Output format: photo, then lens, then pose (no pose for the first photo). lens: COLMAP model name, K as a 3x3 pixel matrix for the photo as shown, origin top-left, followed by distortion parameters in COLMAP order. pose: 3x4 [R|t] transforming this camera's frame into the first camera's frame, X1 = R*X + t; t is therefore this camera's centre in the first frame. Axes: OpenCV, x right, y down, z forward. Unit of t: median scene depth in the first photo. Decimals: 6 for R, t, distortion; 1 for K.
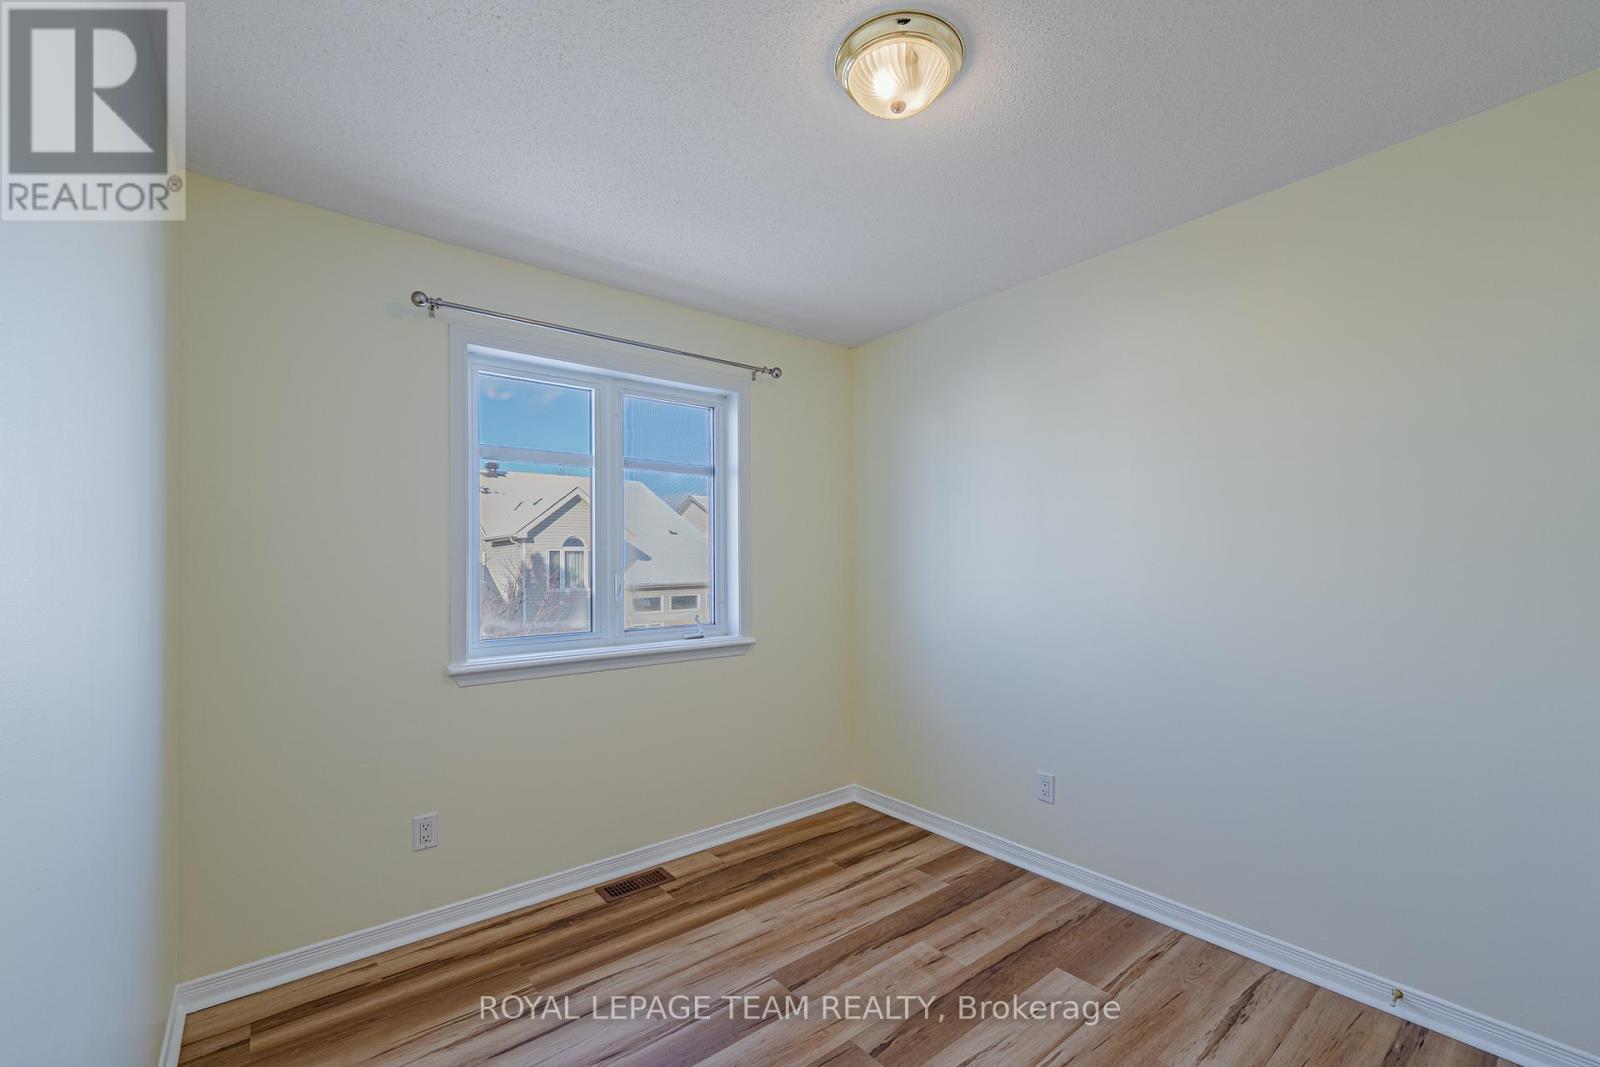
lens RADIAL K [[661.5, 0, 813.8], [0, 661.5, 540.4], [0, 0, 1]] dist [-0.000101, -0.000798]
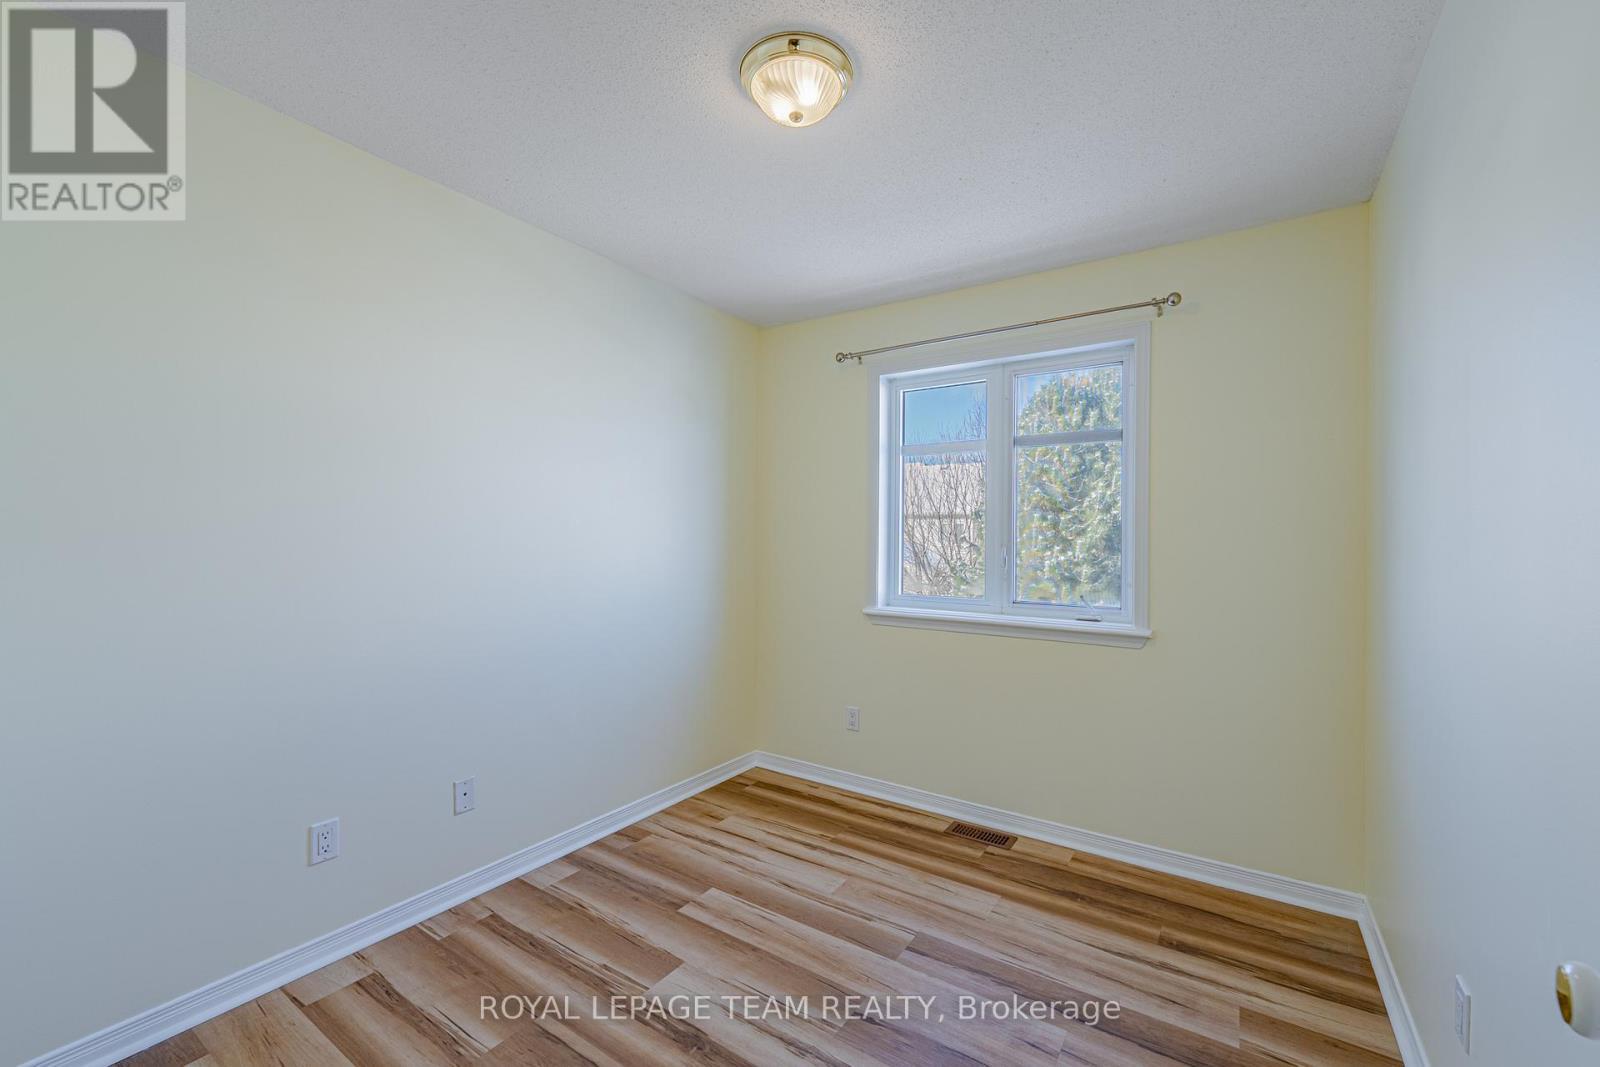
lens RADIAL K [[680.5, 0, 805.2], [0, 680.5, 515.6], [0, 0, 1]] dist [-0.001373, -0.000551]
pose [[0.274335, -0.020352, -0.961419, 0.759458], [0.017613, 0.999715, -0.016137, 0.012463], [0.961473, -0.012506, 0.274615, 0.444632]]
